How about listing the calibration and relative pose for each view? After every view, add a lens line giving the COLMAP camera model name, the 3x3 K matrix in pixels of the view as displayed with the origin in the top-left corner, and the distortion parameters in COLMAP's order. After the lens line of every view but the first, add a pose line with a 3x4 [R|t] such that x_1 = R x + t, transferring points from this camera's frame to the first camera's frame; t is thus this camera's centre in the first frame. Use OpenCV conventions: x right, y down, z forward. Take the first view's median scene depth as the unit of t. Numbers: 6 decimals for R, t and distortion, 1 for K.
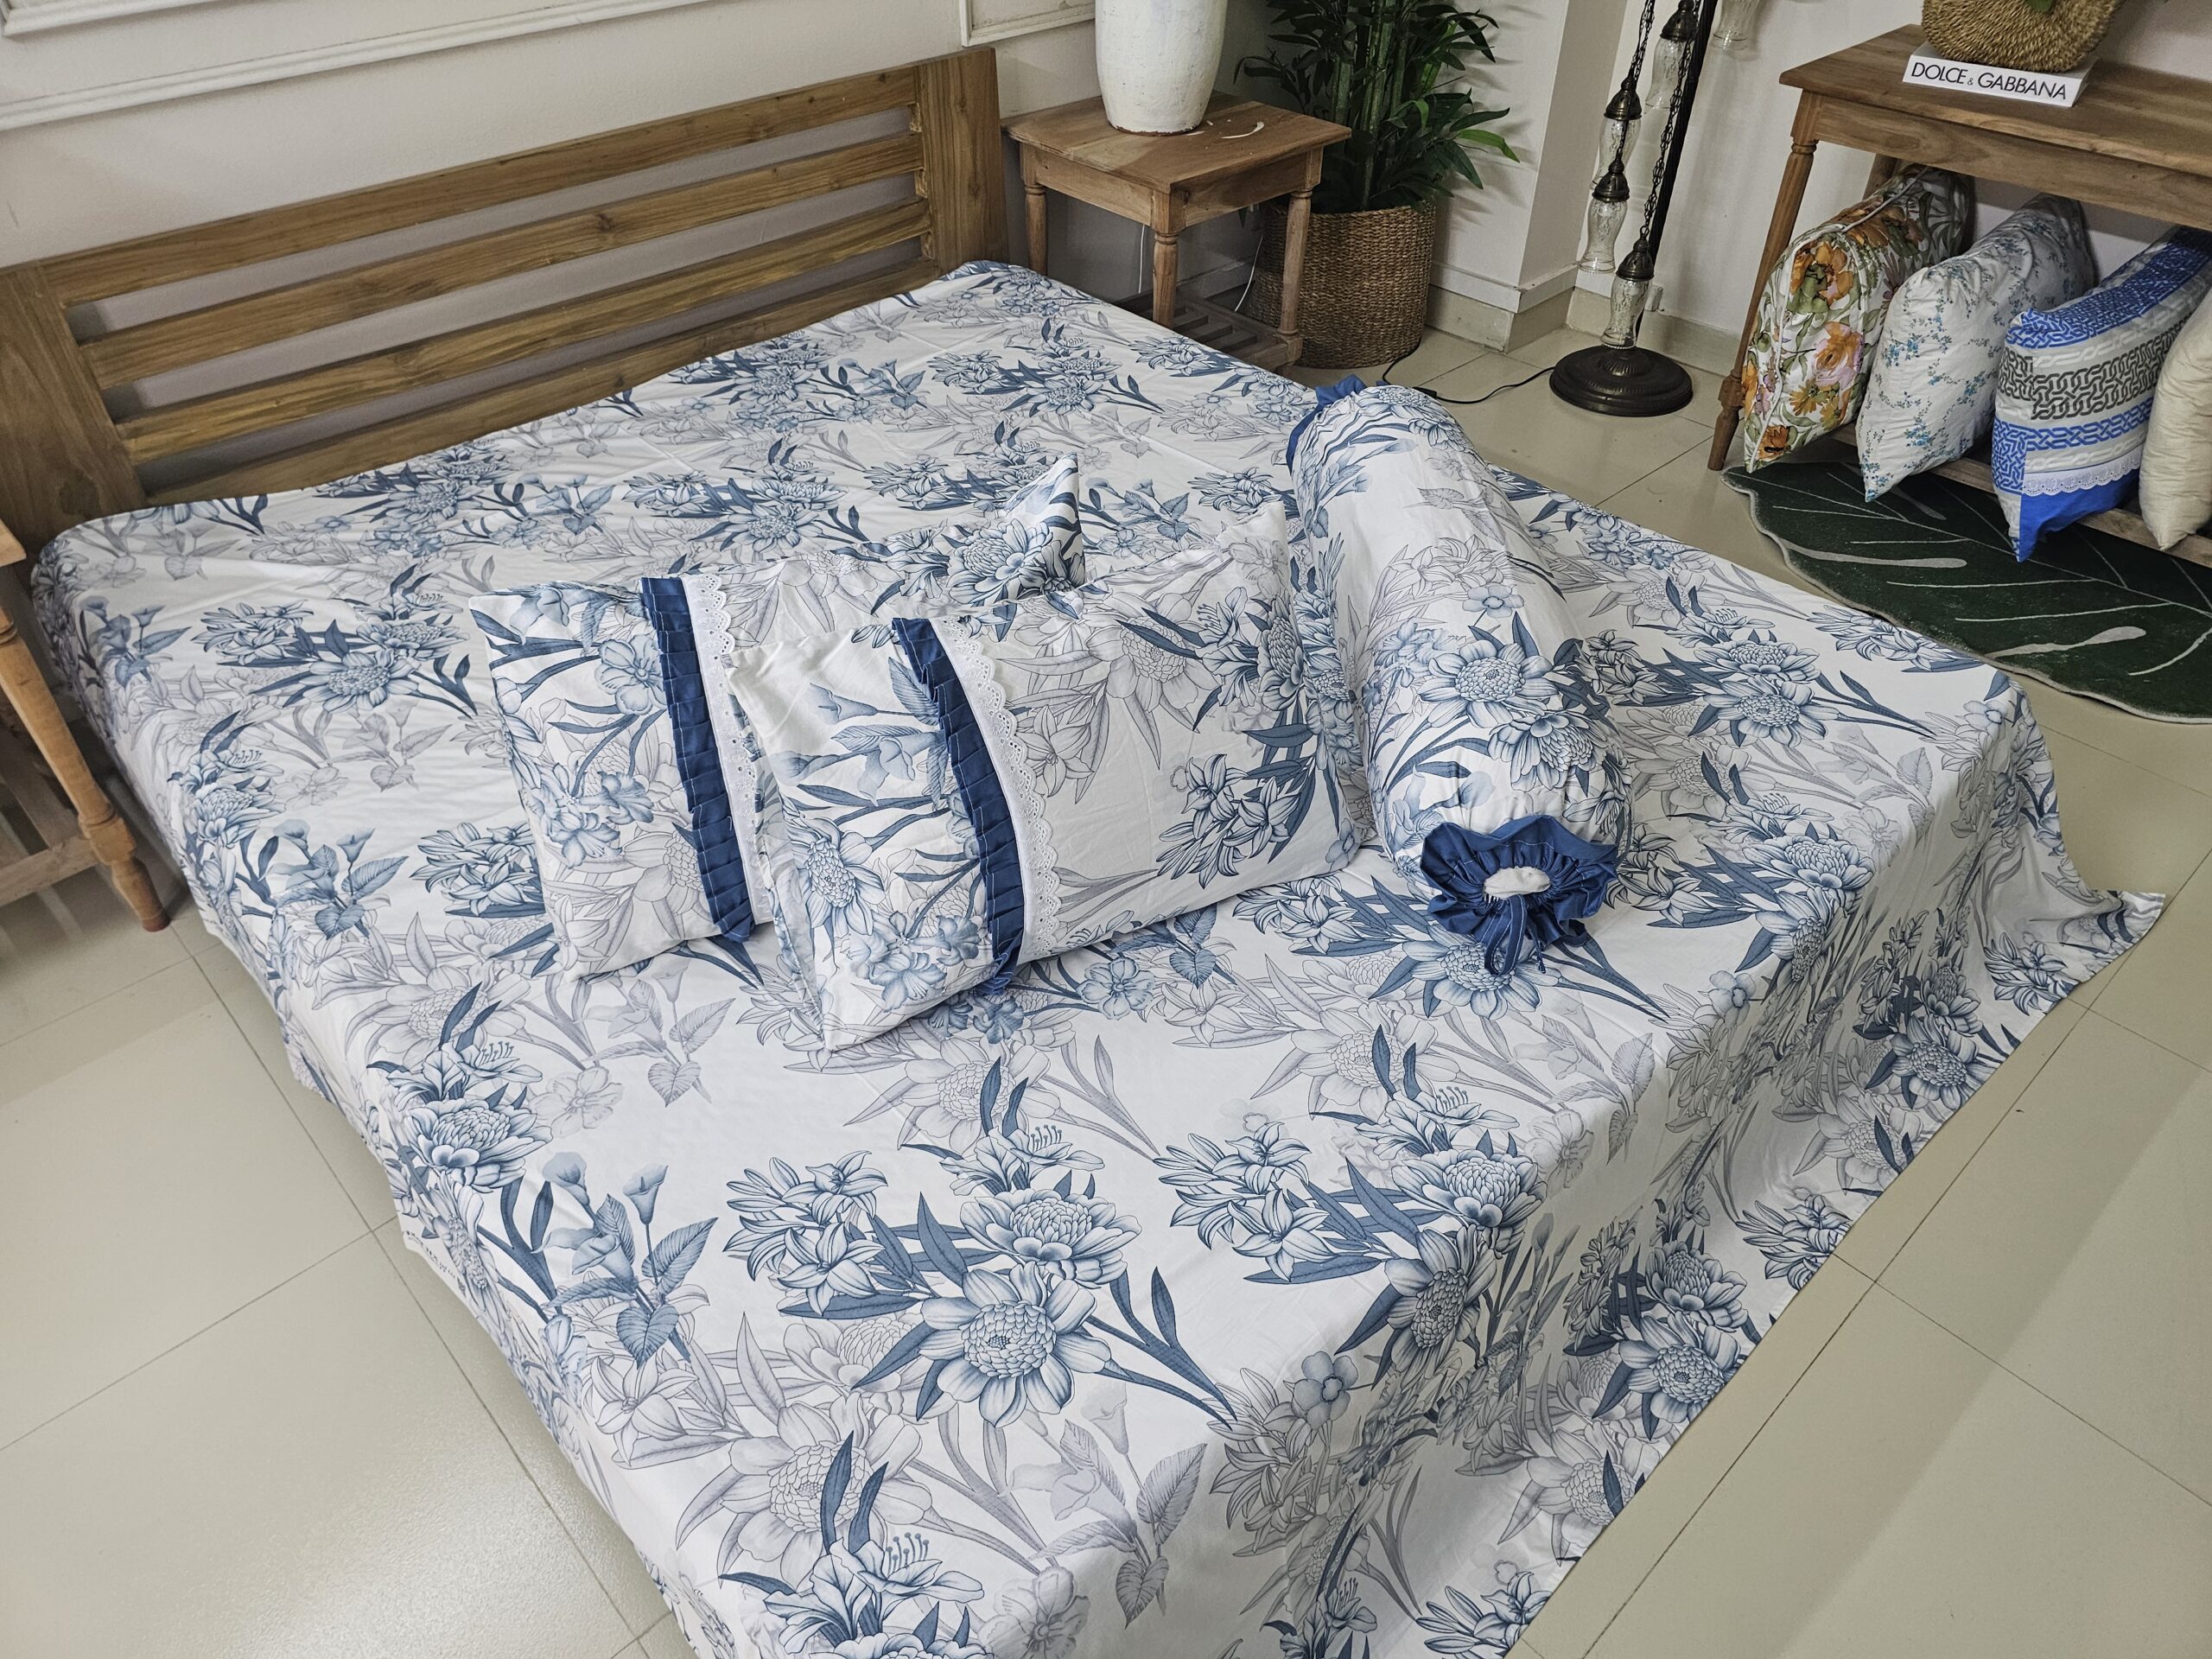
lens RADIAL K [[1510.0, 0, 1087.7], [0, 1510.0, 816.3], [0, 0, 1]] dist [0.071315, -0.076807]
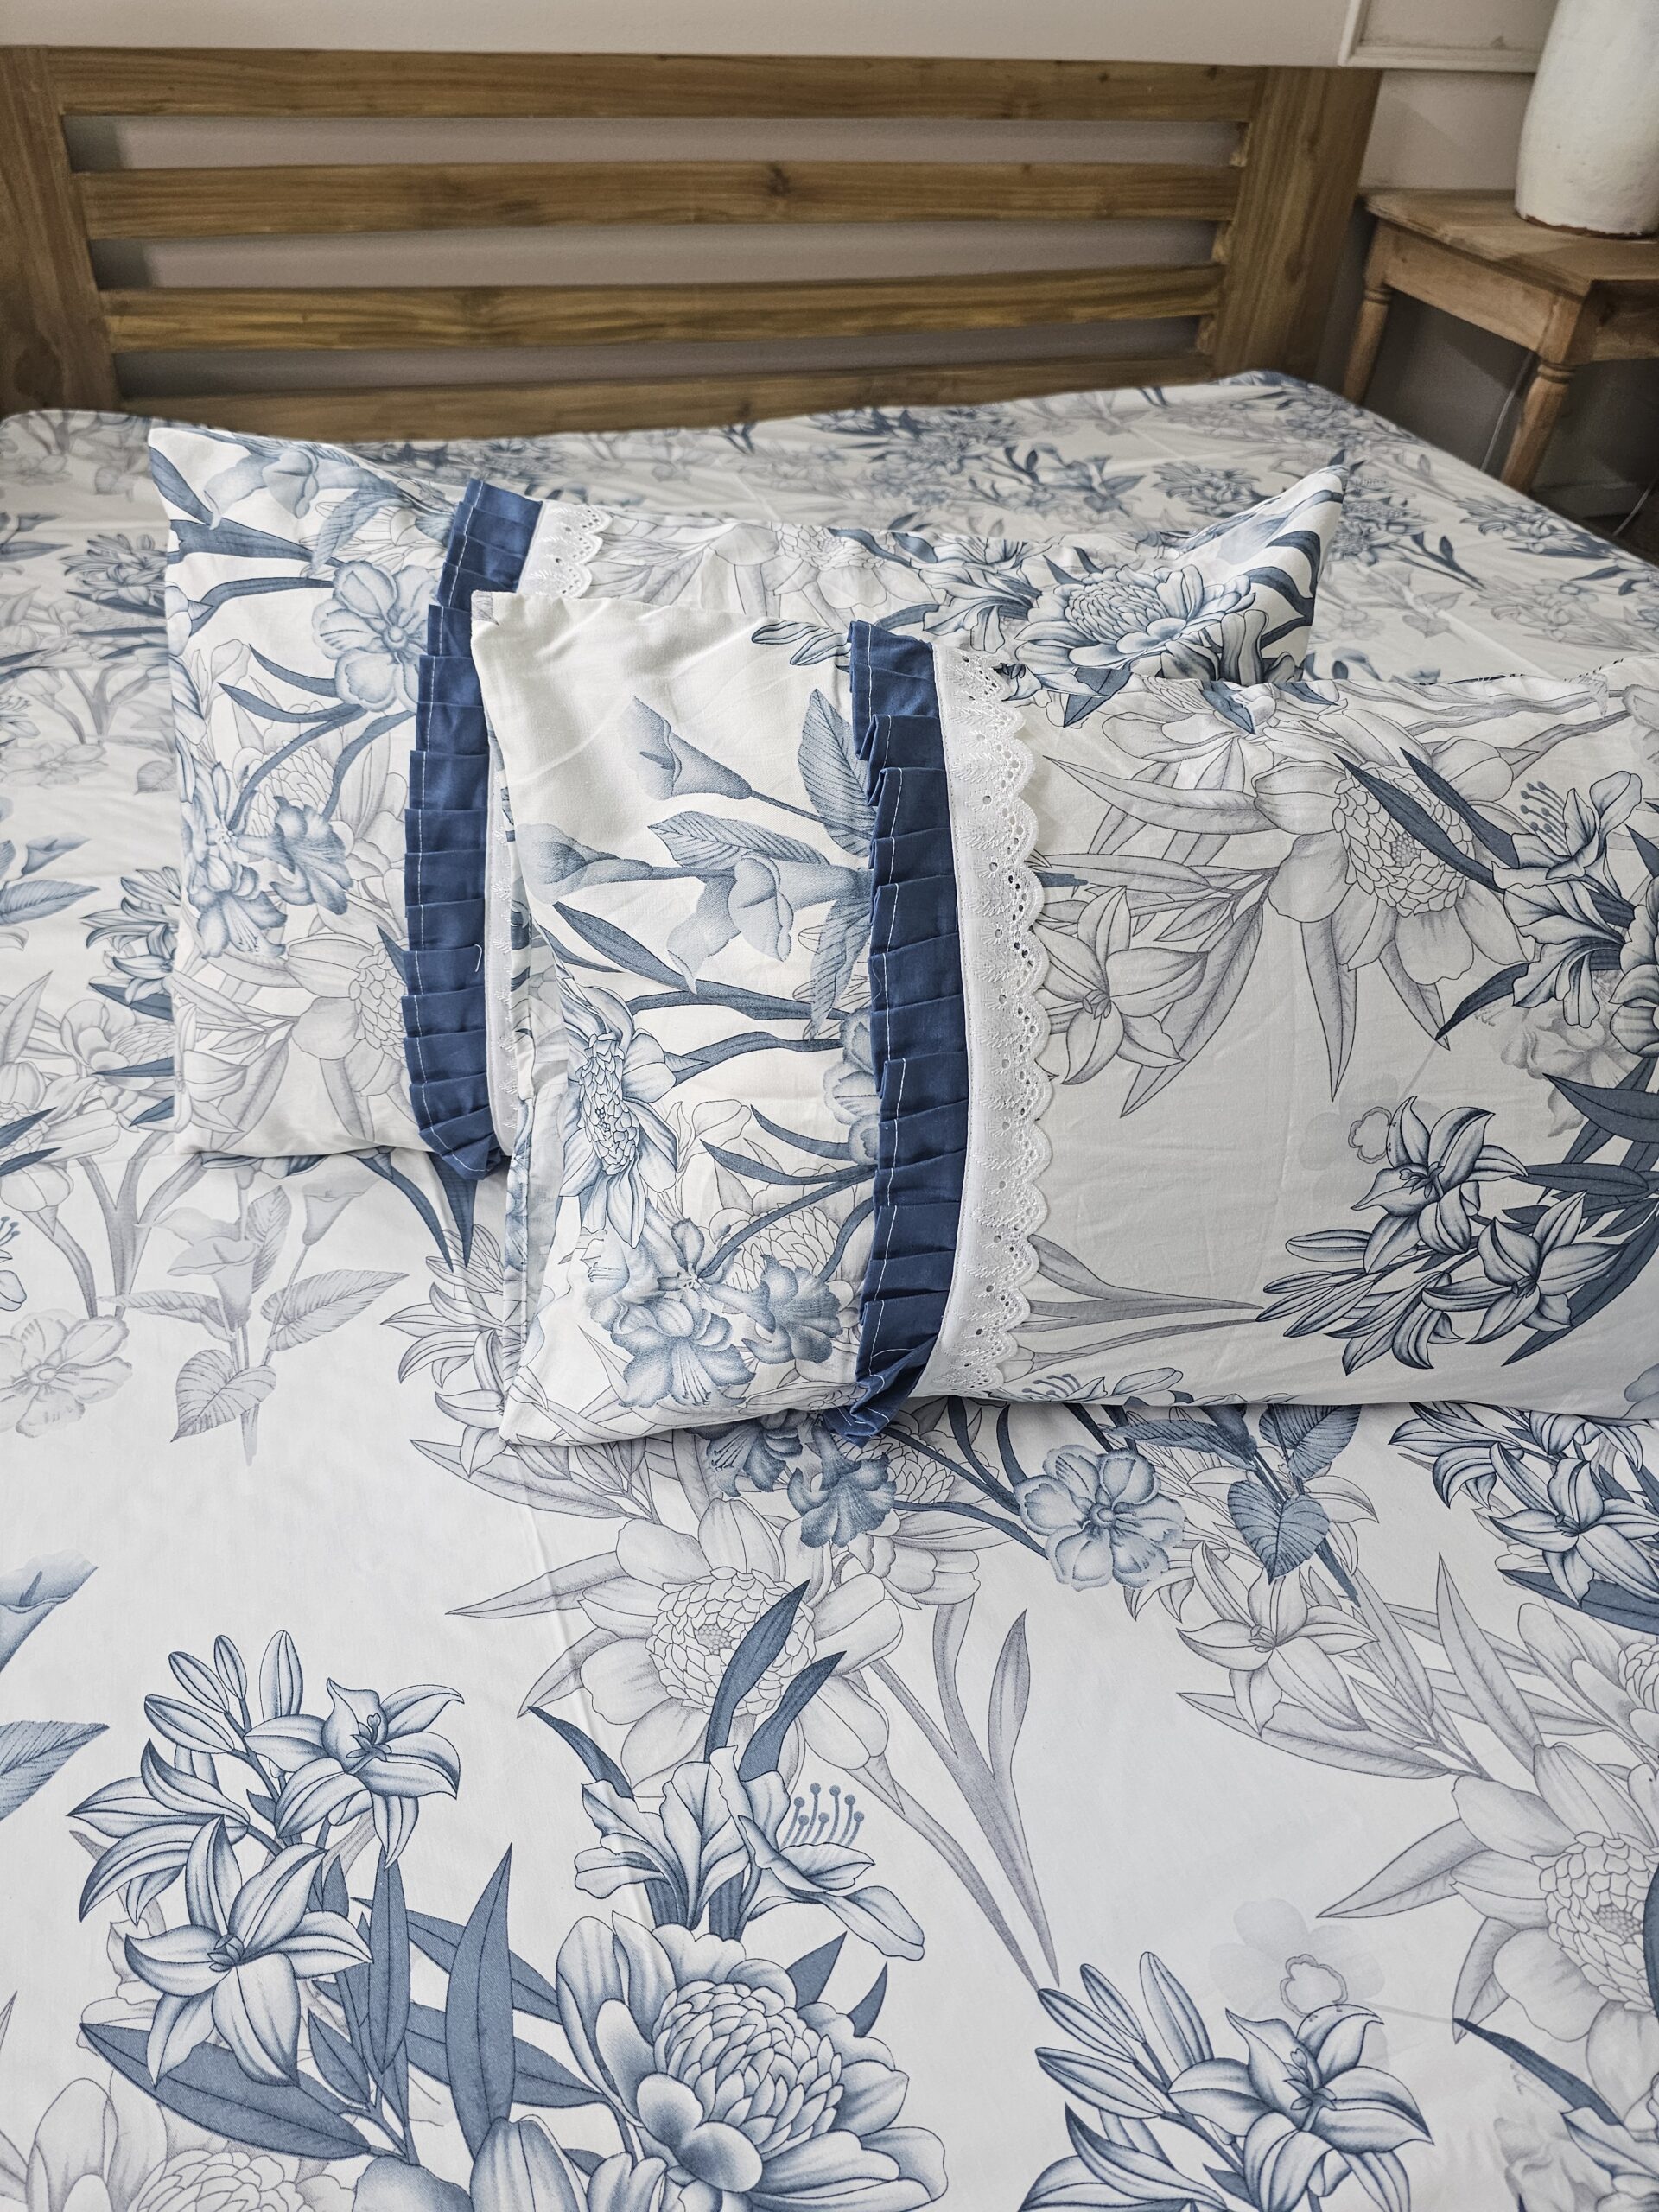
lens RADIAL K [[1531.7, 0, 804.0], [0, 1531.7, 1084.4], [0, 0, 1]] dist [0.054822, -0.059557]
pose [[0.922890, 0.292449, -0.250494, 0.015296], [-0.292743, 0.955476, 0.036961, -0.006263], [0.250150, 0.039220, 0.967412, 0.492753]]
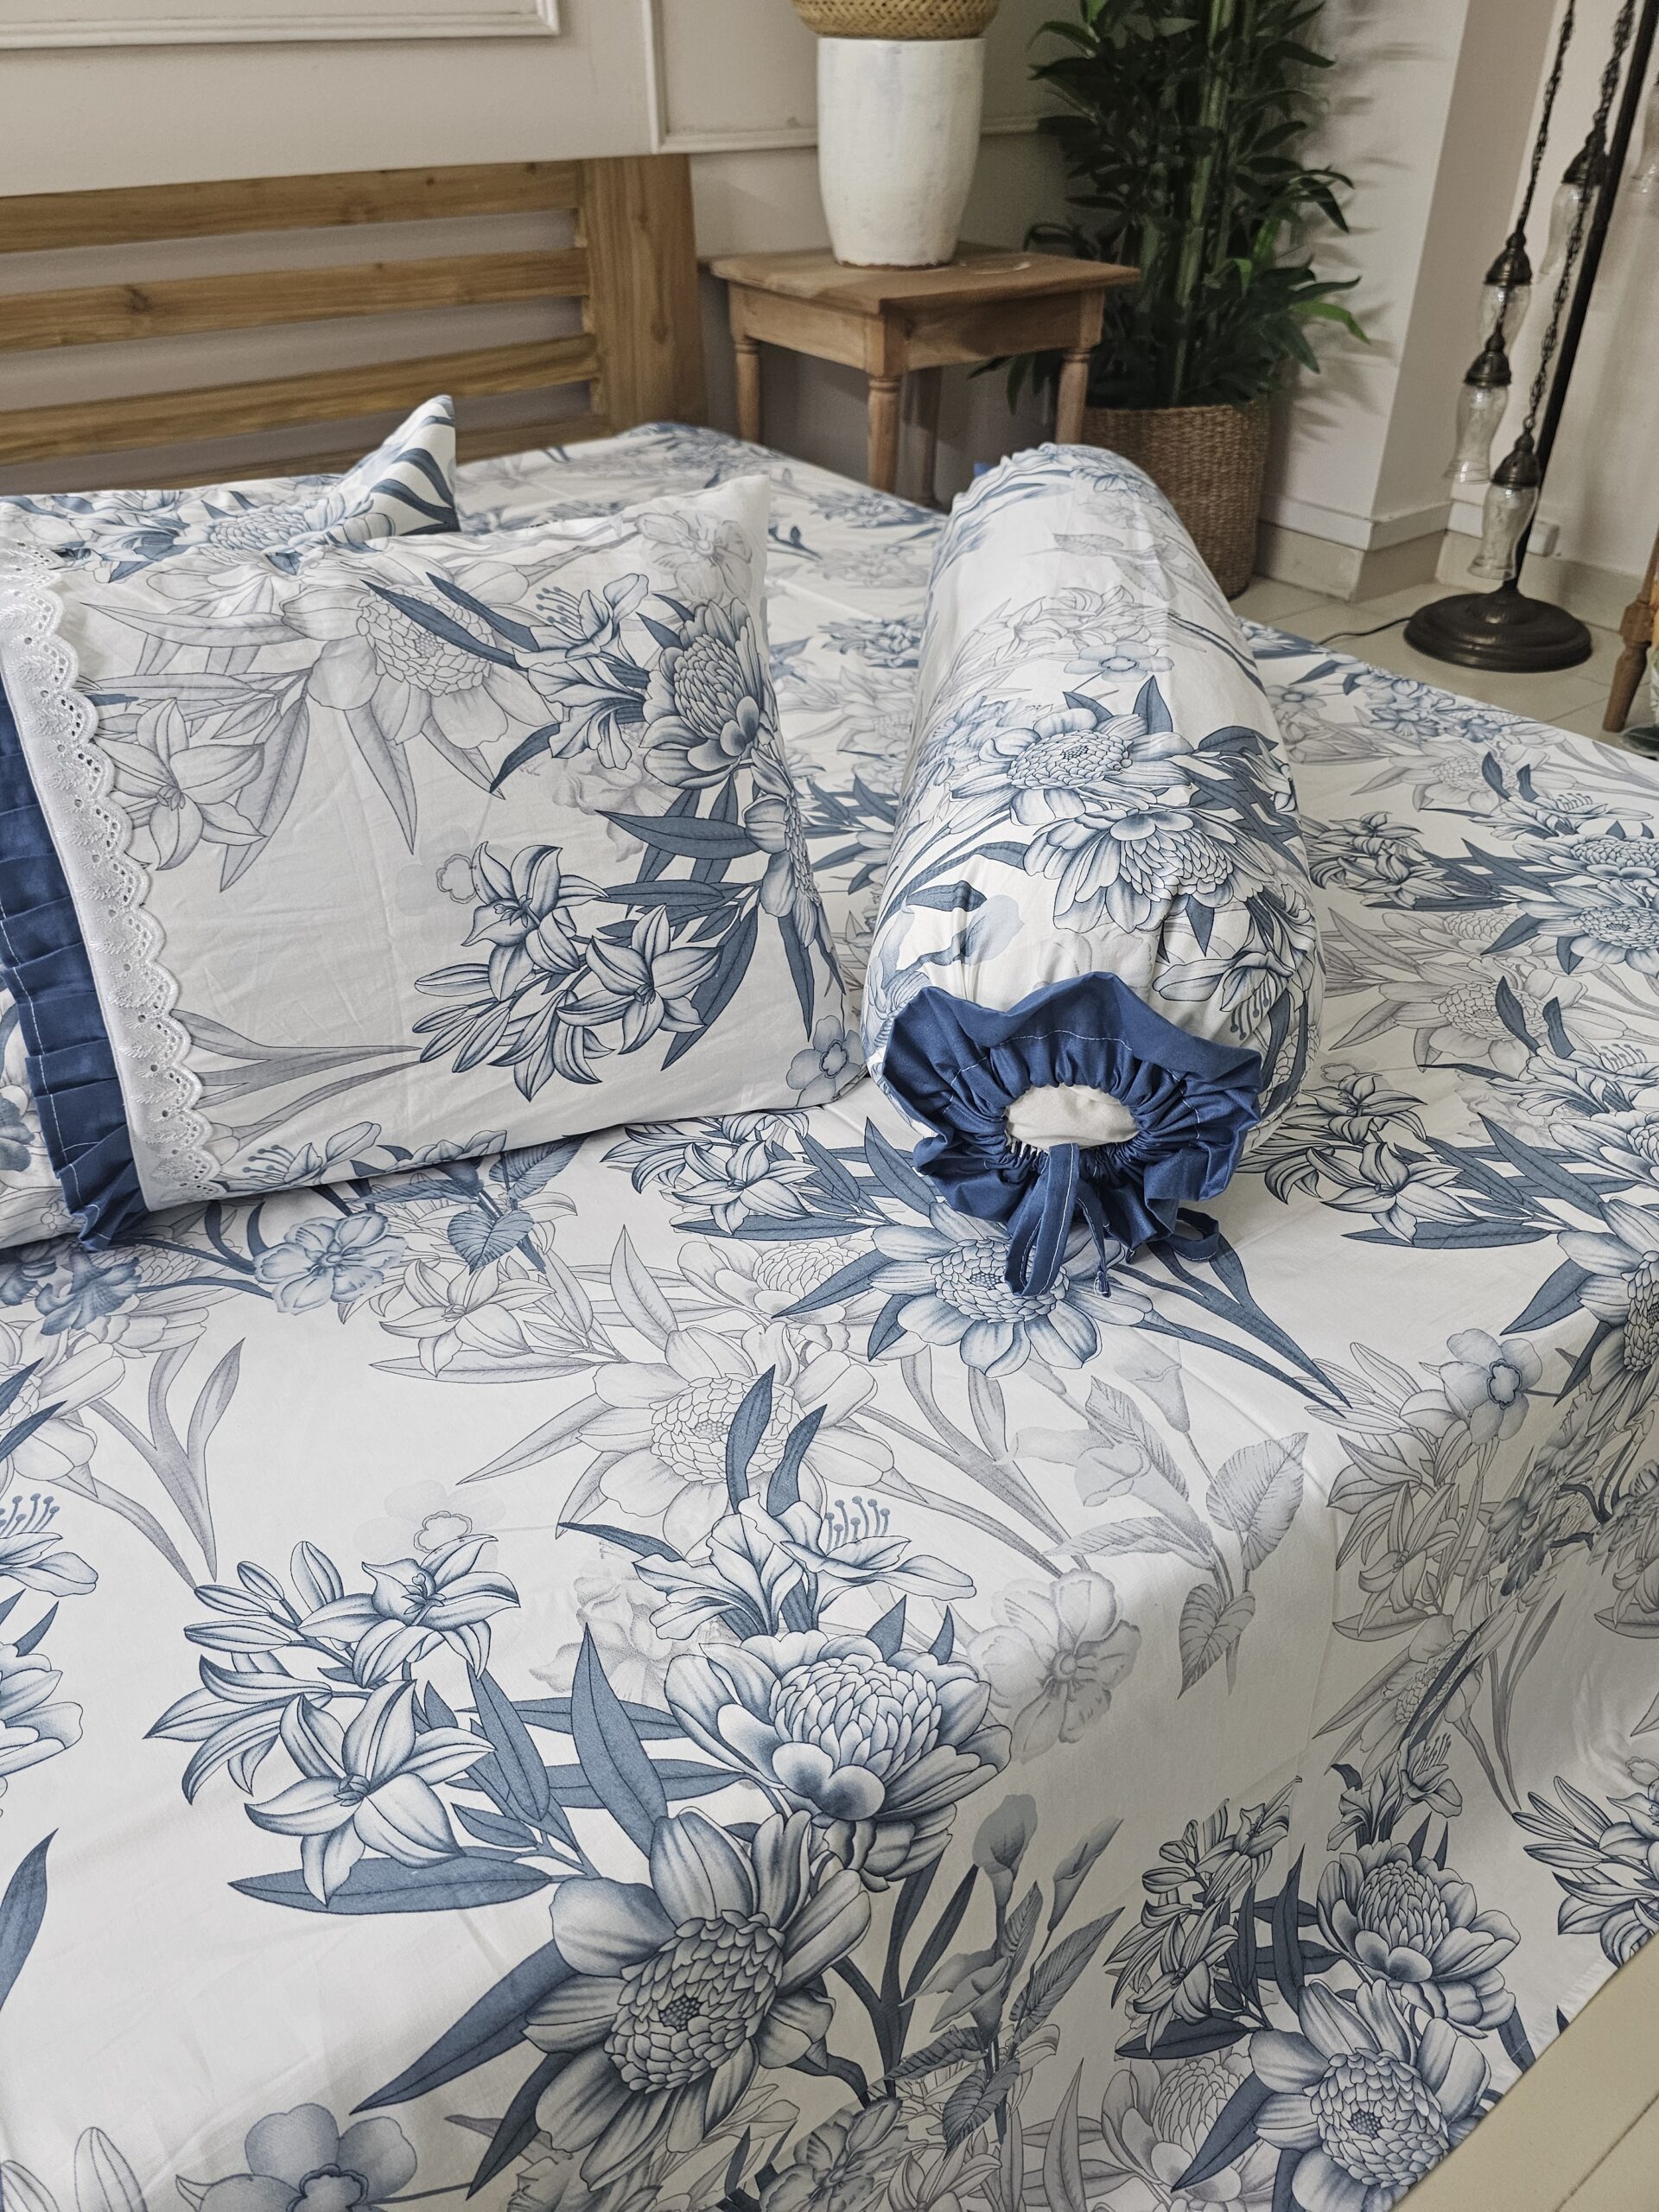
lens RADIAL K [[1531.7, 0, 804.0], [0, 1531.7, 1084.4], [0, 0, 1]] dist [0.054822, -0.059557]
pose [[0.990598, 0.075159, -0.114309, 0.245111], [-0.083930, 0.993723, -0.073957, 0.076609], [0.108033, 0.082856, 0.990689, 0.453486]]
